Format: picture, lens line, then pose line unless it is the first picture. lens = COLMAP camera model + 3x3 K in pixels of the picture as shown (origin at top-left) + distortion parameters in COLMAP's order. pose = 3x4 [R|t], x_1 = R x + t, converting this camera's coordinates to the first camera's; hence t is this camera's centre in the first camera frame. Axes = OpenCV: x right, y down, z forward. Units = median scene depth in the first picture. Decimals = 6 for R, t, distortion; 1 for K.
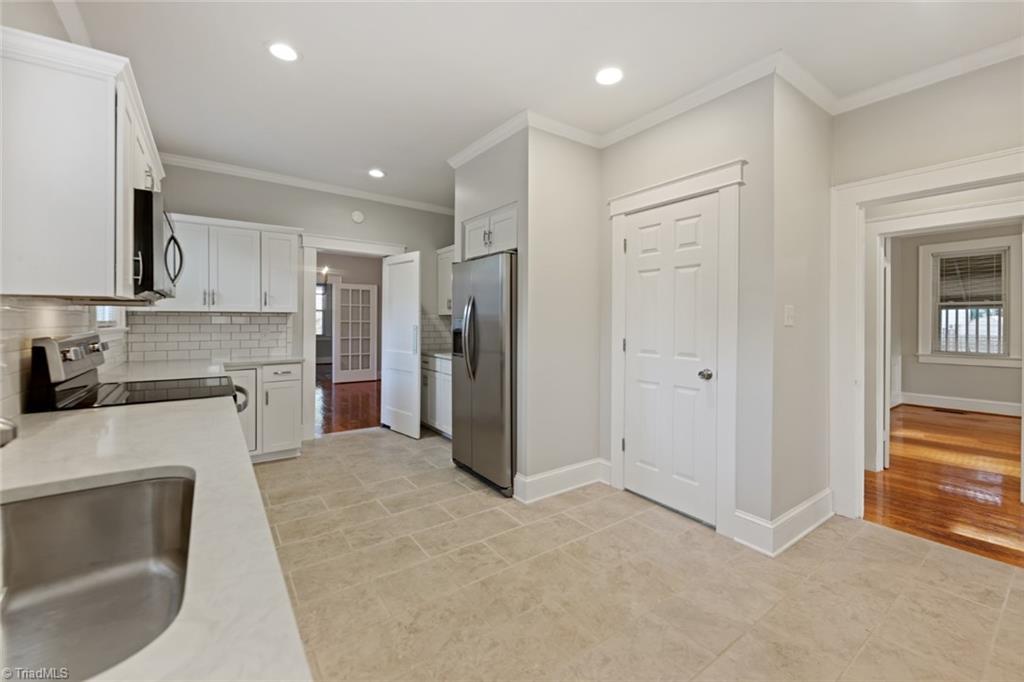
lens RADIAL K [[420.6, 0, 522.9], [0, 420.6, 322.2], [0, 0, 1]] dist [0.012074, 0.000203]
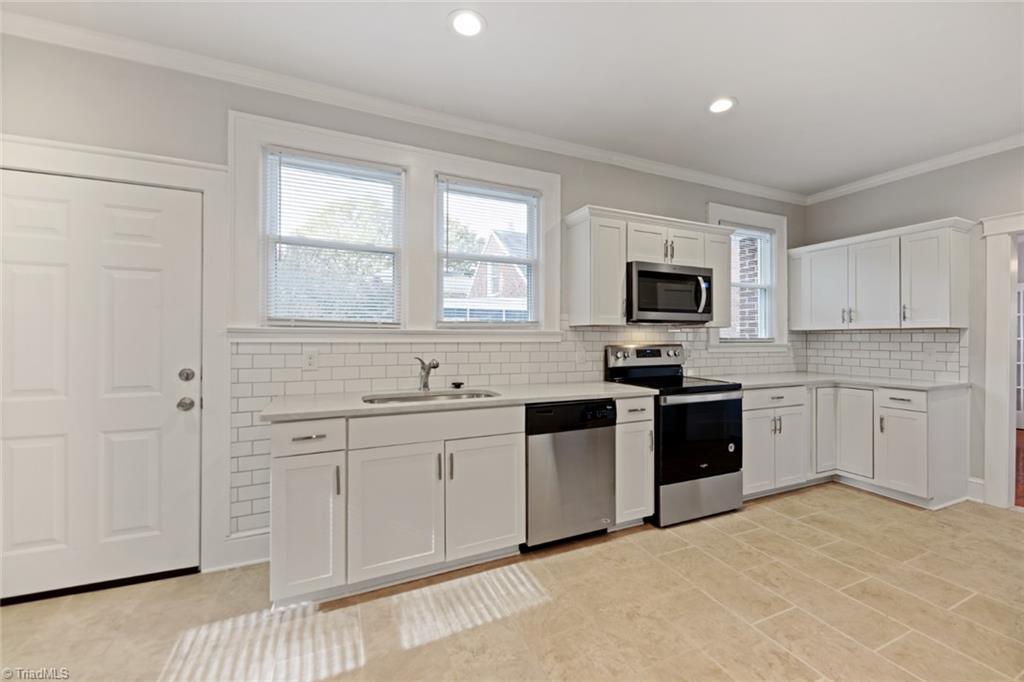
lens RADIAL K [[414.3, 0, 529.4], [0, 414.3, 332.3], [0, 0, 1]] dist [0.000358, -0.000284]
pose [[-0.200166, -0.016031, -0.979631, 0.461385], [-0.006034, 0.999867, -0.015129, 0.002959], [0.979743, 0.002883, -0.200236, 0.509594]]
